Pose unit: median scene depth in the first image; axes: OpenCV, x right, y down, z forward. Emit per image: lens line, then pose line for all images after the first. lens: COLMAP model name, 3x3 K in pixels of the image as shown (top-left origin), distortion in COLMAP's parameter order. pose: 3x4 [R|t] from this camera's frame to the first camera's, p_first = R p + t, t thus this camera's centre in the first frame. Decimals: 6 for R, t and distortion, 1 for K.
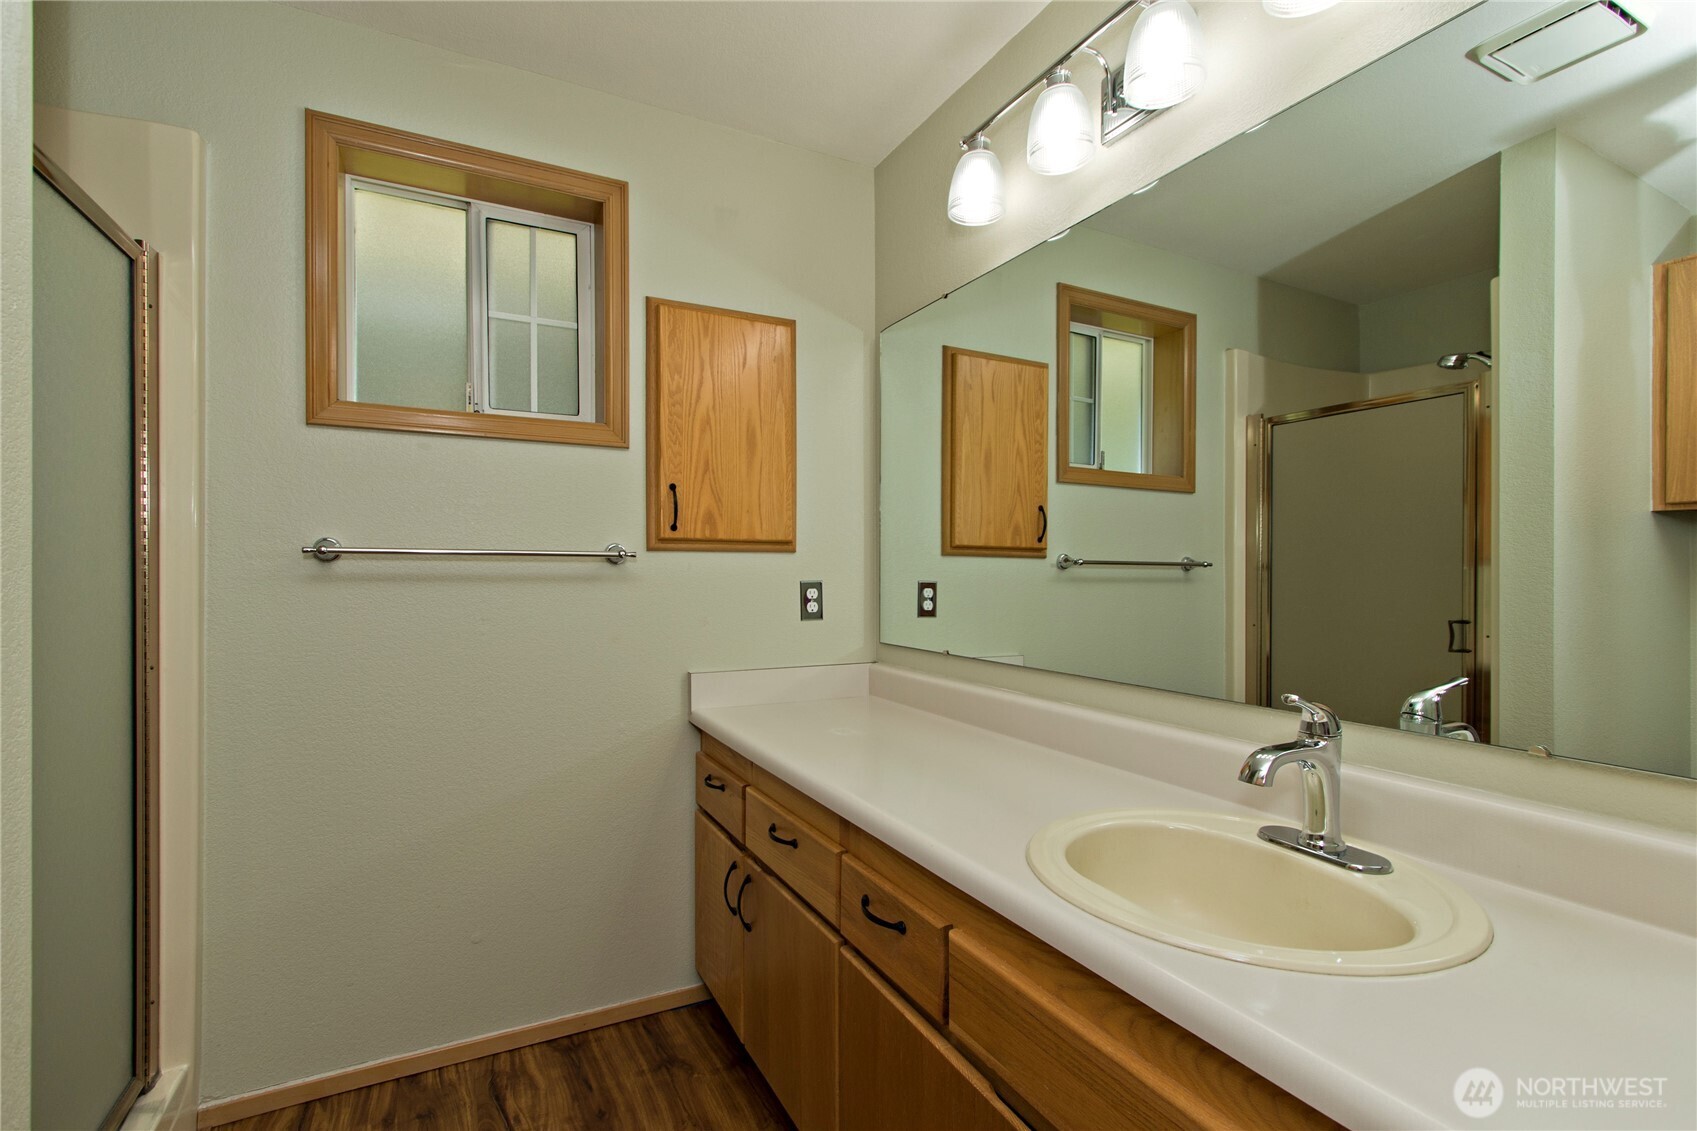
lens RADIAL K [[782.5, 0, 841.6], [0, 782.5, 576.6], [0, 0, 1]] dist [0.004610, -0.000155]
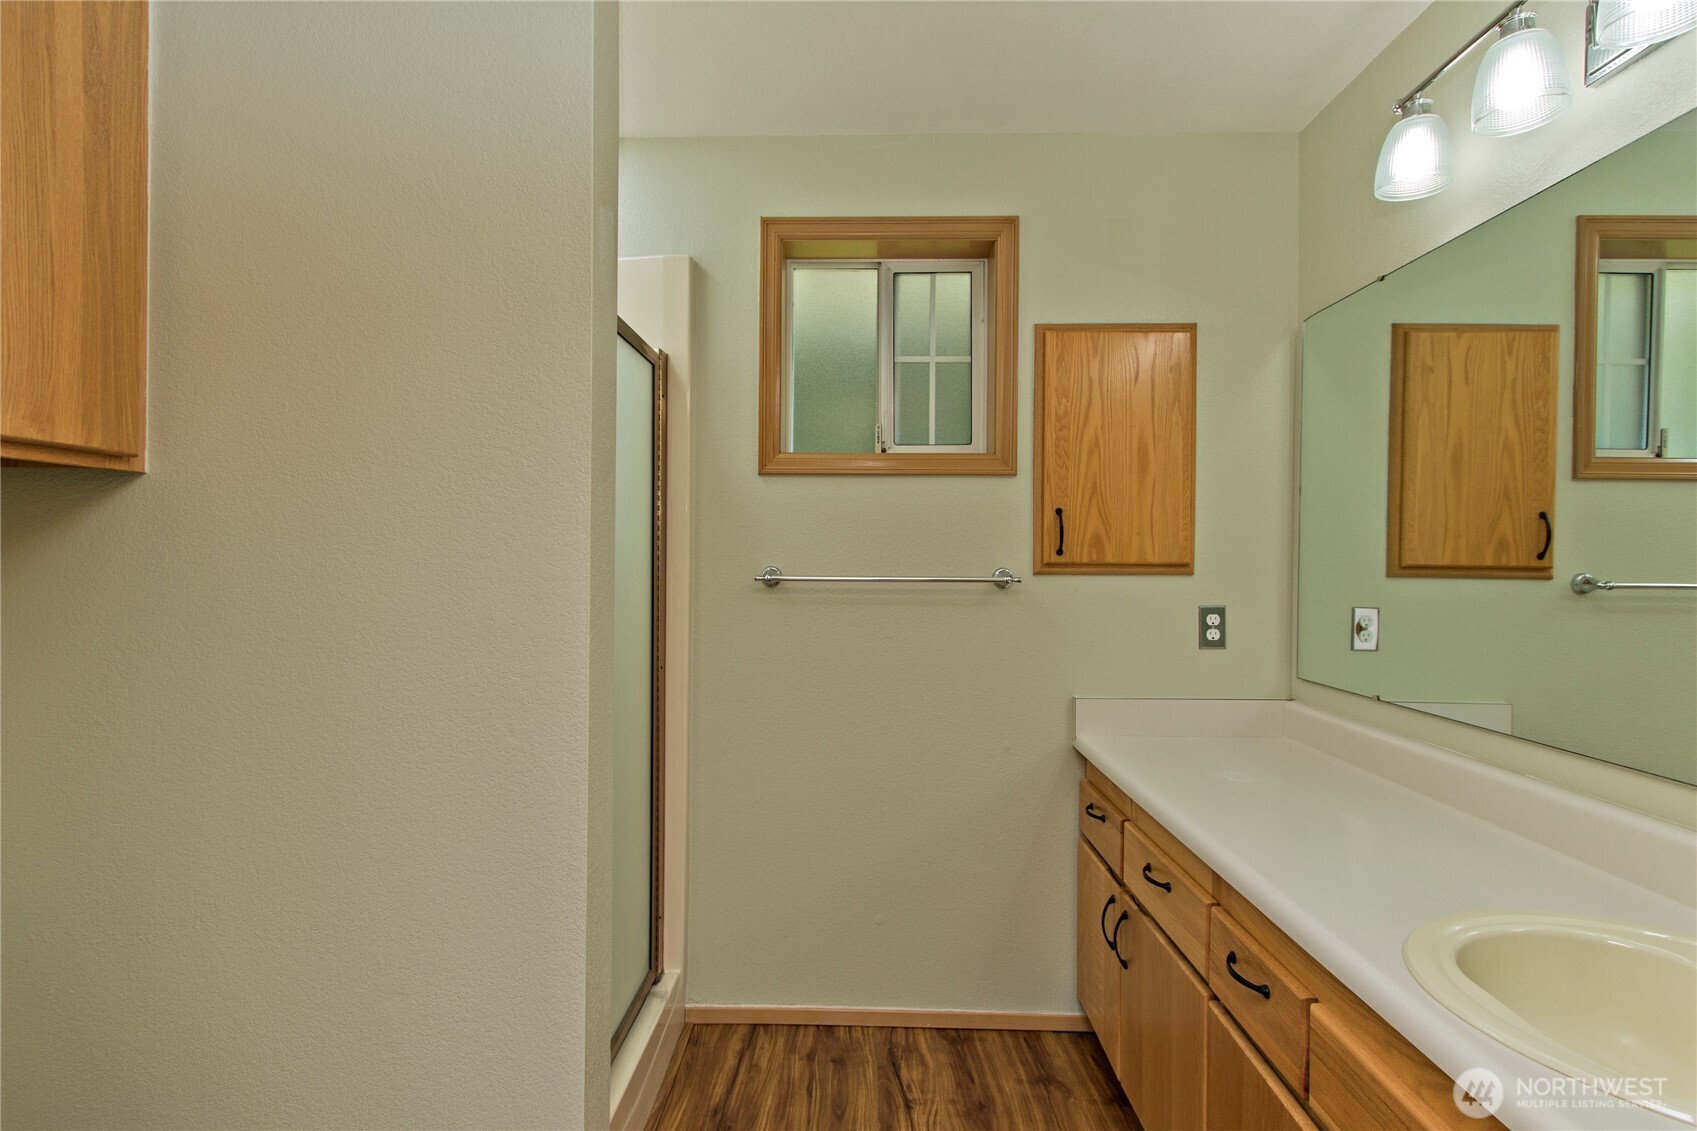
lens RADIAL K [[827.7, 0, 840.7], [0, 827.7, 563.6], [0, 0, 1]] dist [0.001112, 0.000015]
pose [[0.881181, 0.000397, -0.472779, 0.048651], [-0.009381, 0.999817, -0.016645, -0.031986], [0.472686, 0.019102, 0.881024, -0.086227]]
